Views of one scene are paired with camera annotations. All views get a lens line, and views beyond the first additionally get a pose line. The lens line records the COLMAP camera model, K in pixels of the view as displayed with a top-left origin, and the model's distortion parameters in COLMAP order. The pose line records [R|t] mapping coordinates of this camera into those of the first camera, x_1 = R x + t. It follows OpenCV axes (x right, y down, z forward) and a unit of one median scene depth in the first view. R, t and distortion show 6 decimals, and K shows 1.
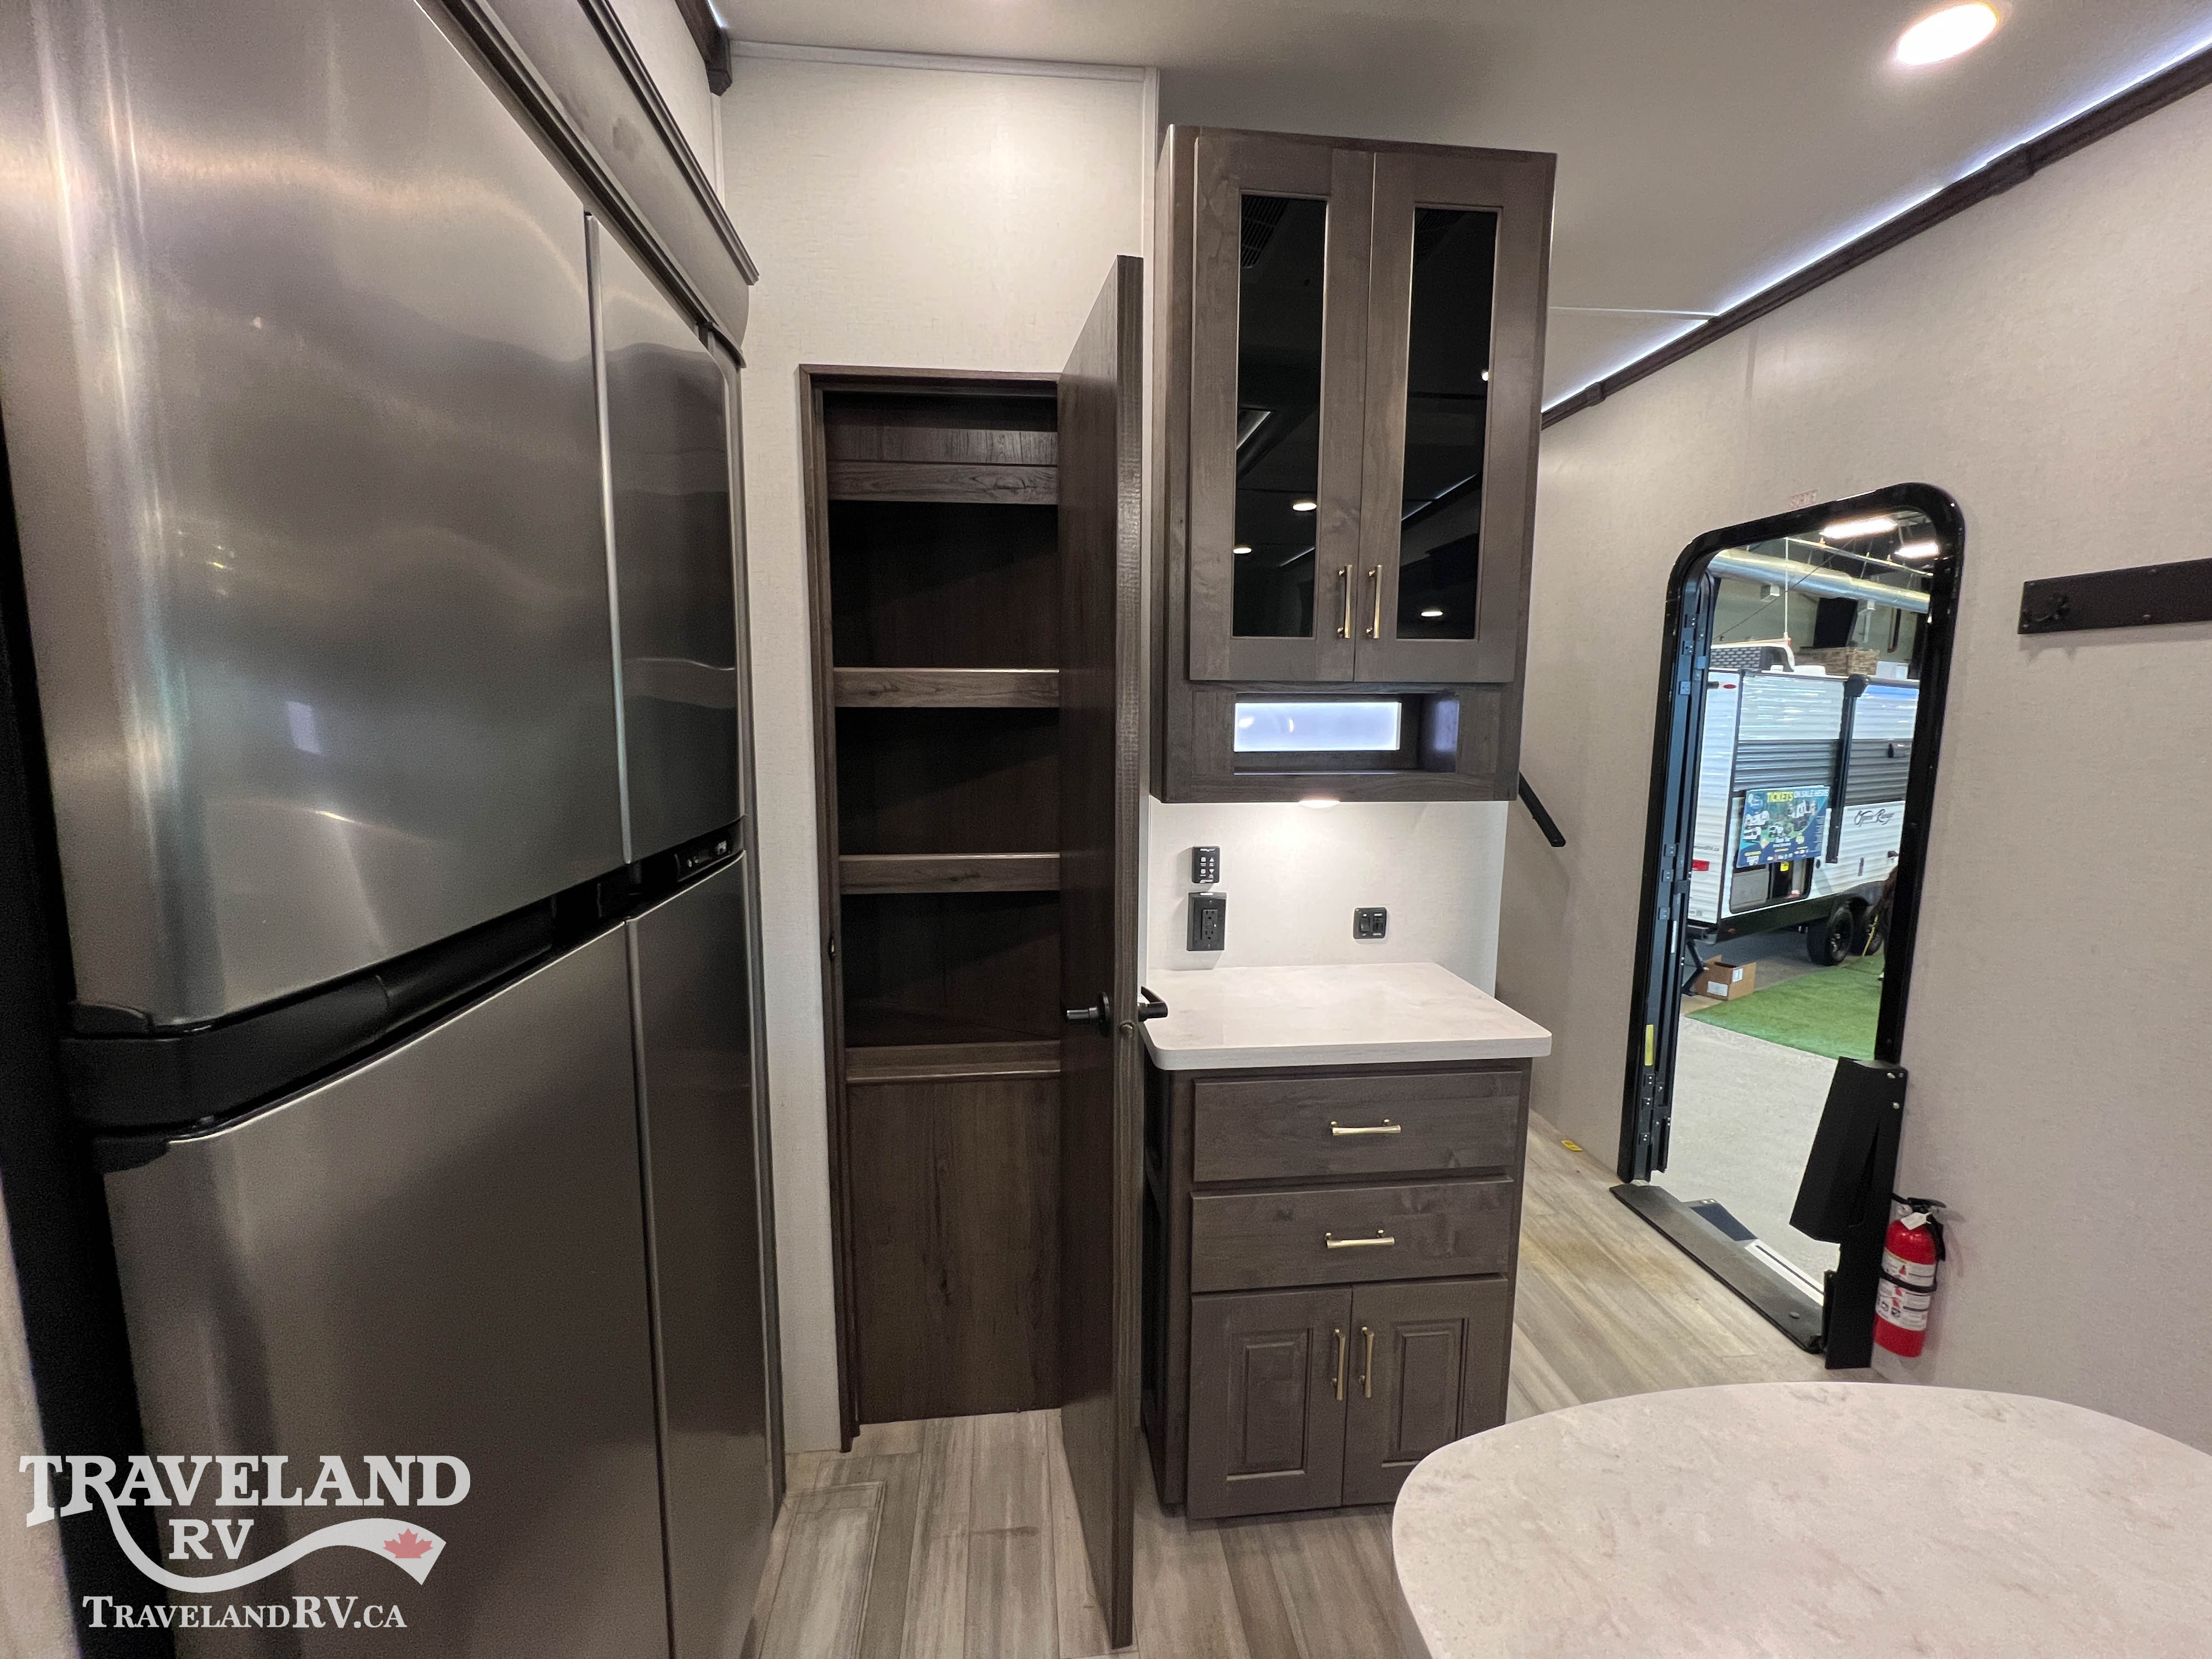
lens RADIAL K [[882.6, 0, 1100.8], [0, 882.6, 823.9], [0, 0, 1]] dist [-0.003368, 0.000546]
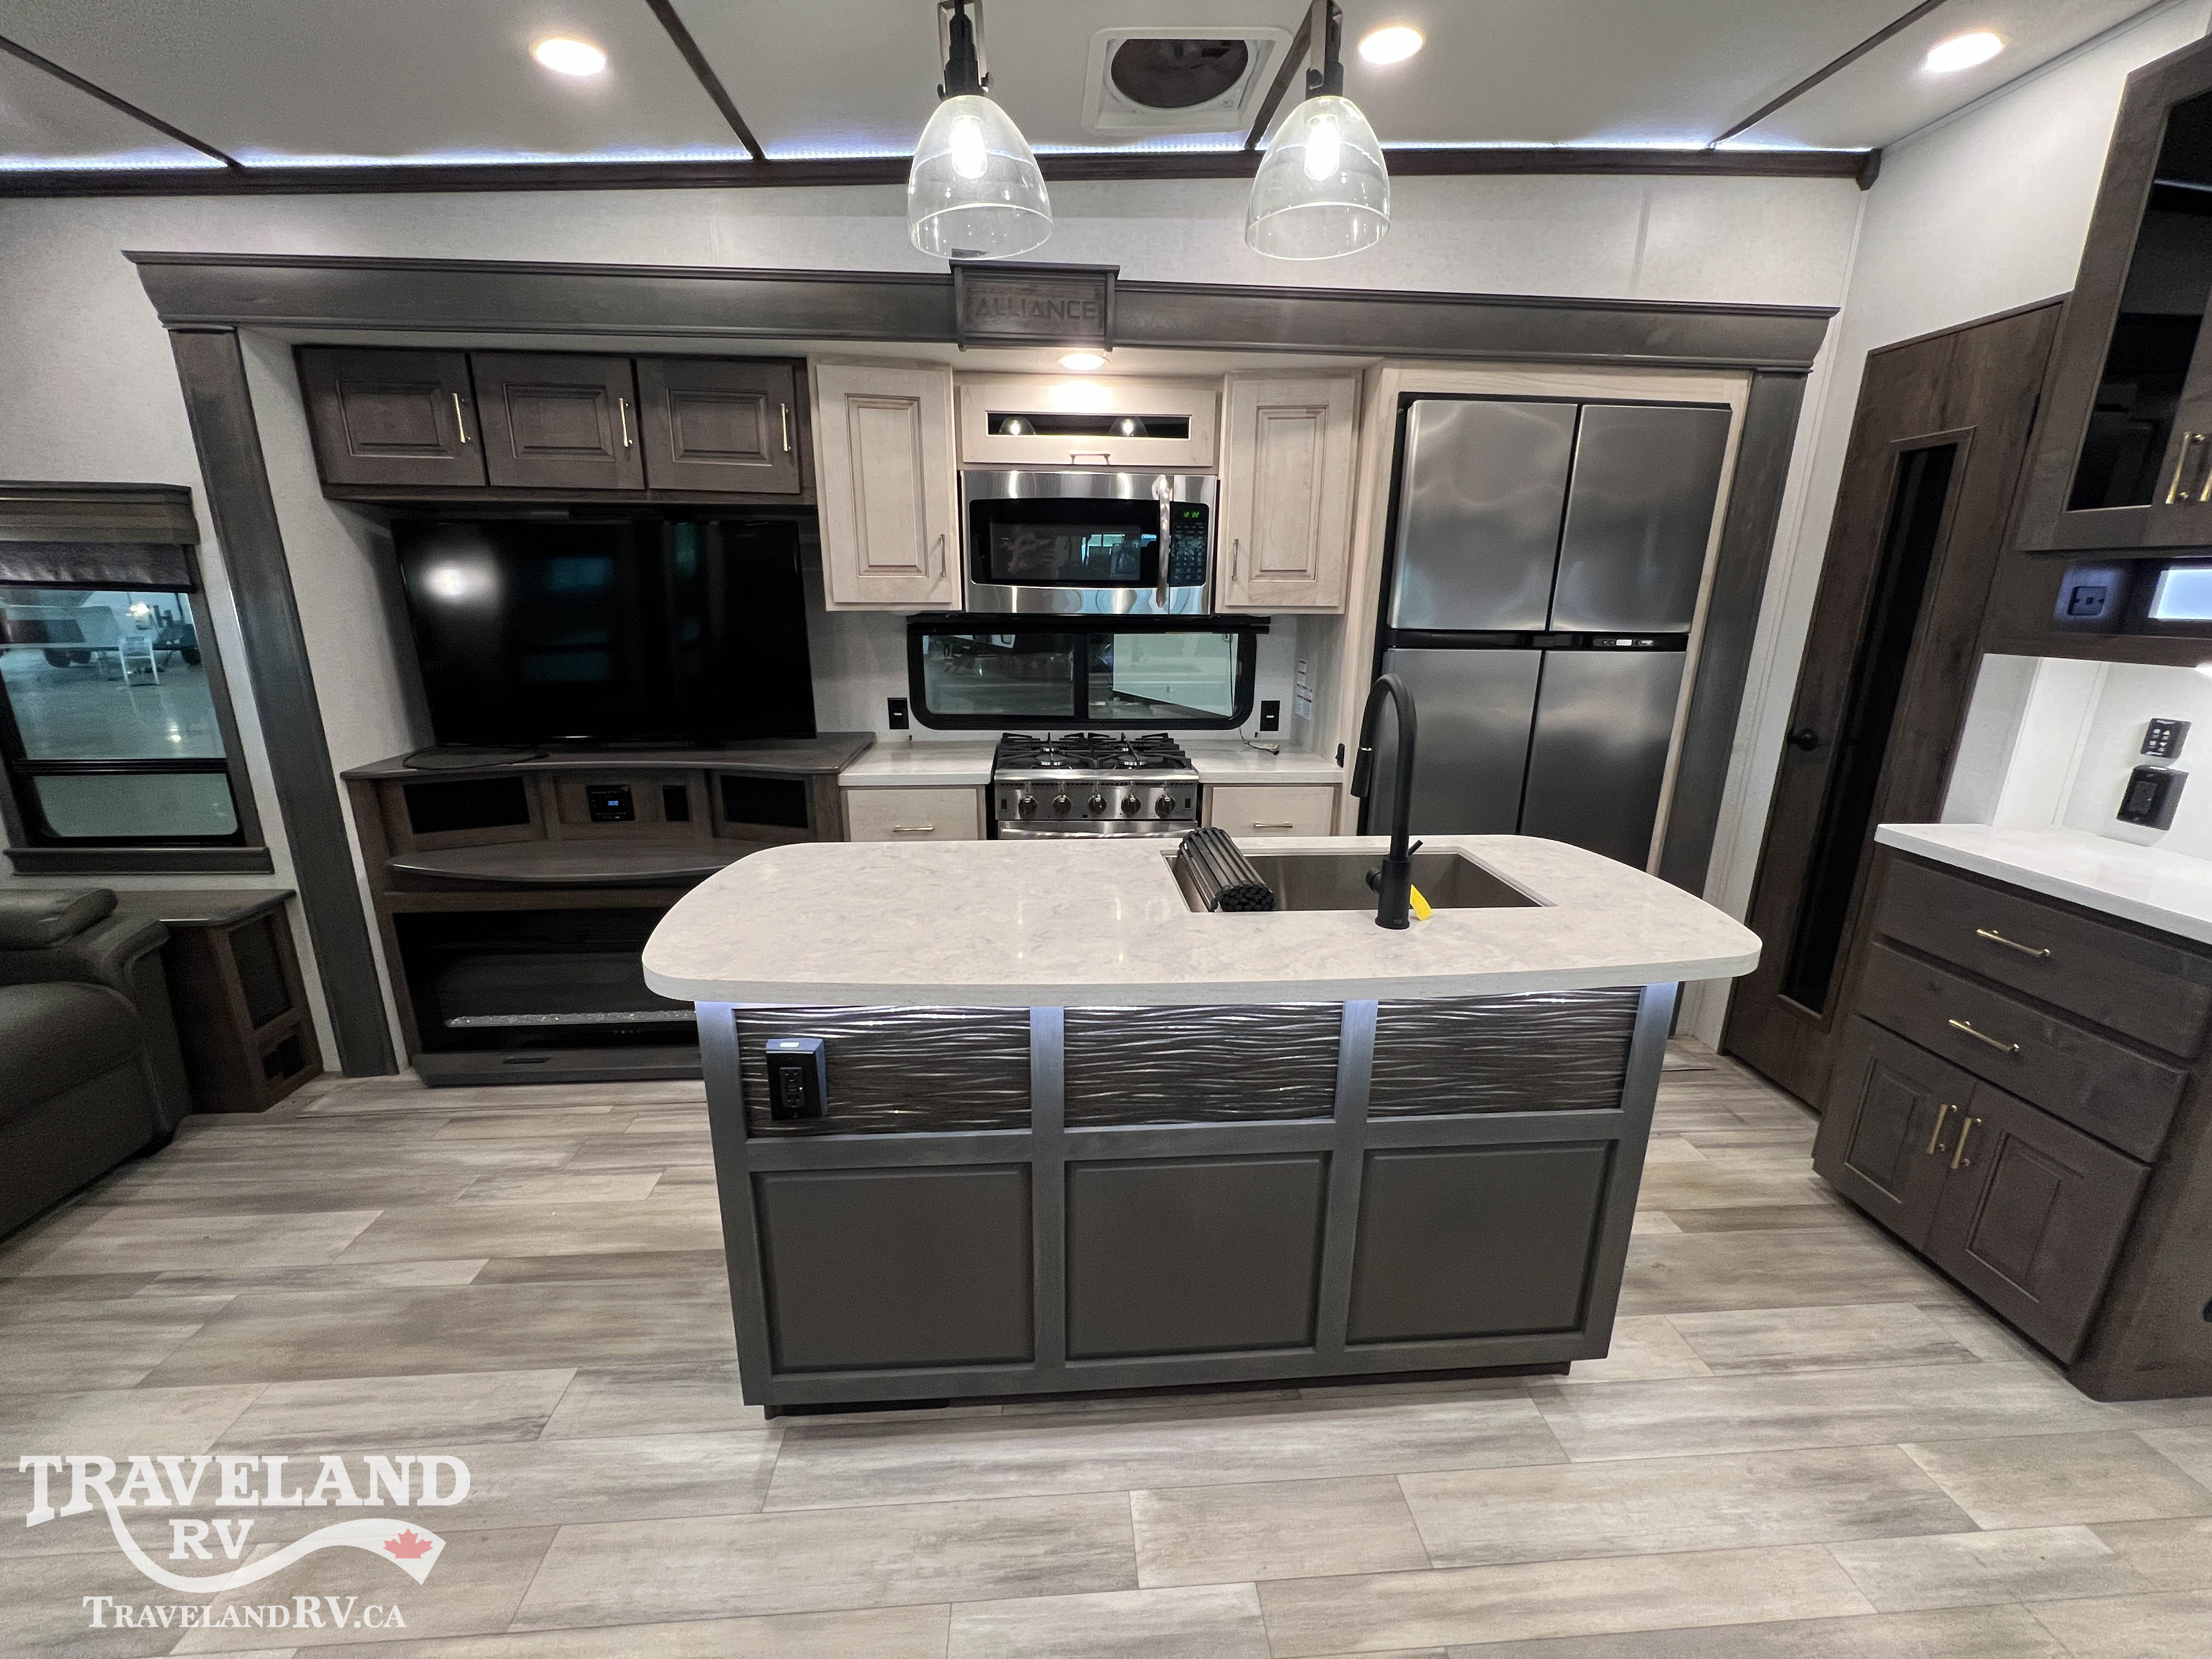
lens RADIAL K [[887.0, 0, 1098.8], [0, 887.0, 824.1], [0, 0, 1]] dist [-0.000415, 0.000218]
pose [[-0.037011, 0.253460, -0.966637, 1.145067], [-0.142020, 0.956148, 0.256148, 0.053412], [0.989172, 0.146762, 0.000608, -0.172546]]
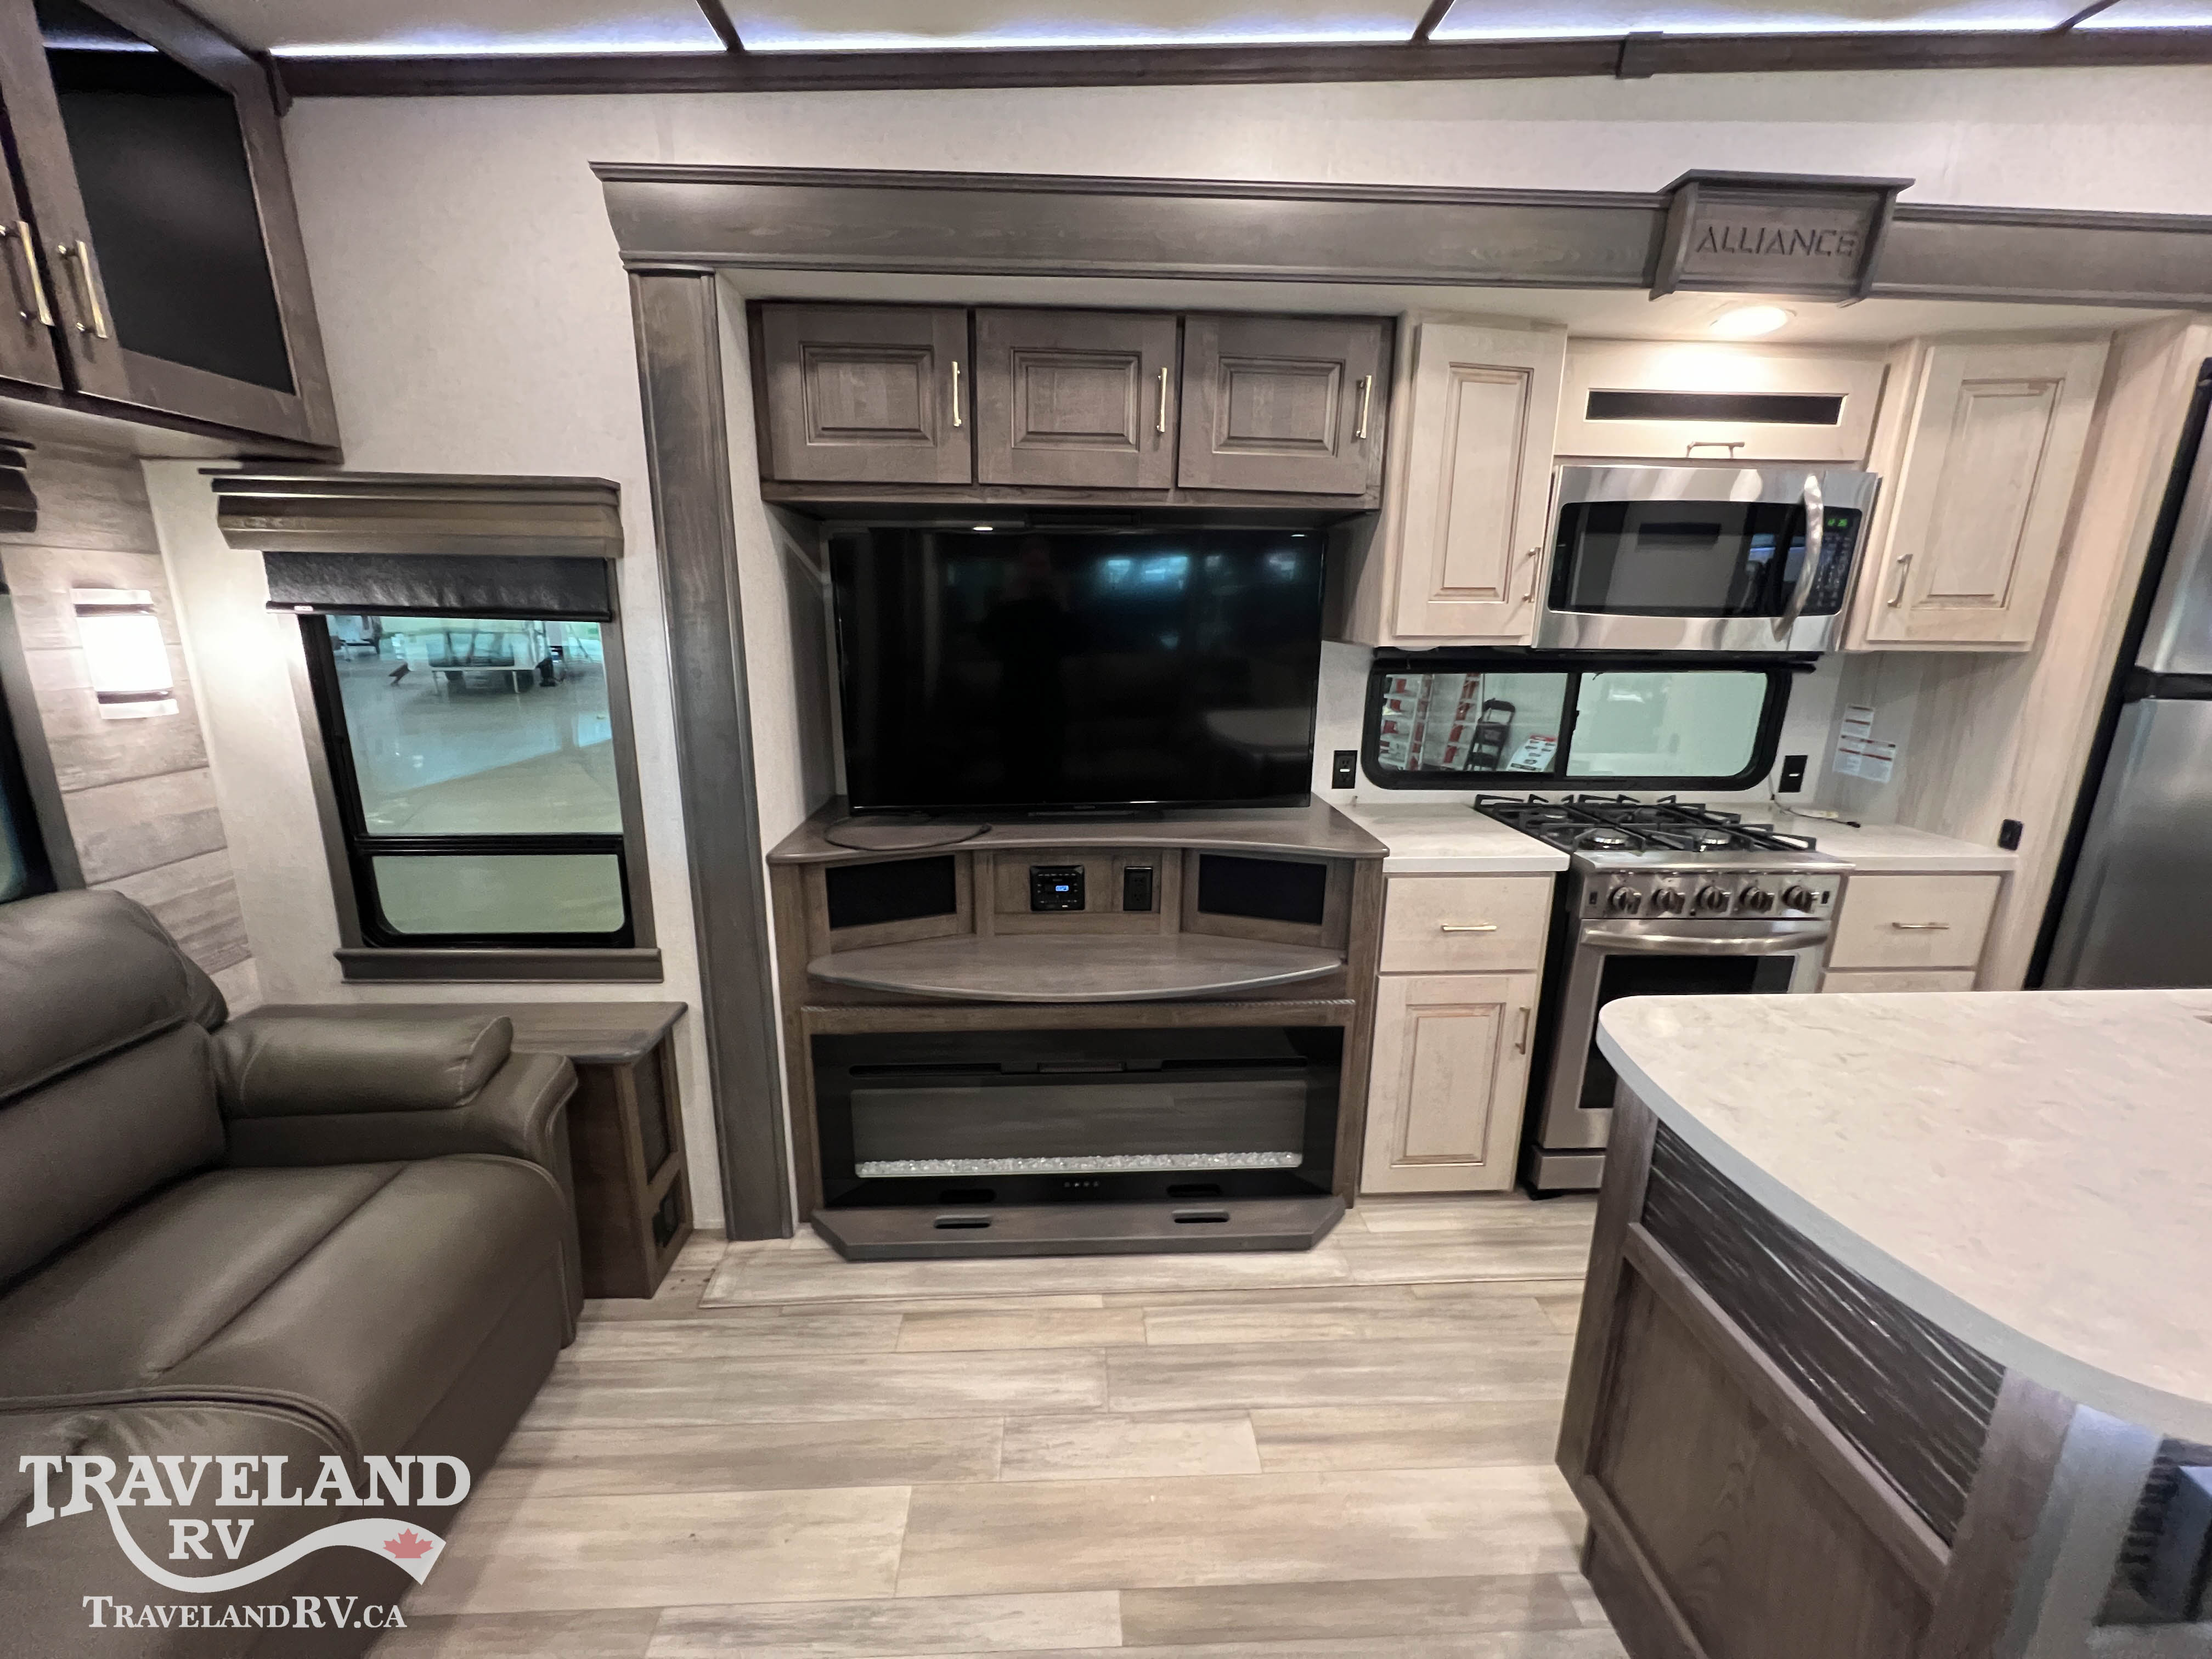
lens RADIAL K [[887.0, 0, 1098.8], [0, 887.0, 824.1], [0, 0, 1]] dist [-0.000415, 0.000218]
pose [[-0.059244, 0.230474, -0.971273, 0.845234], [-0.144407, 0.960769, 0.236790, 0.149910], [0.987743, 0.154287, -0.023638, -0.902976]]
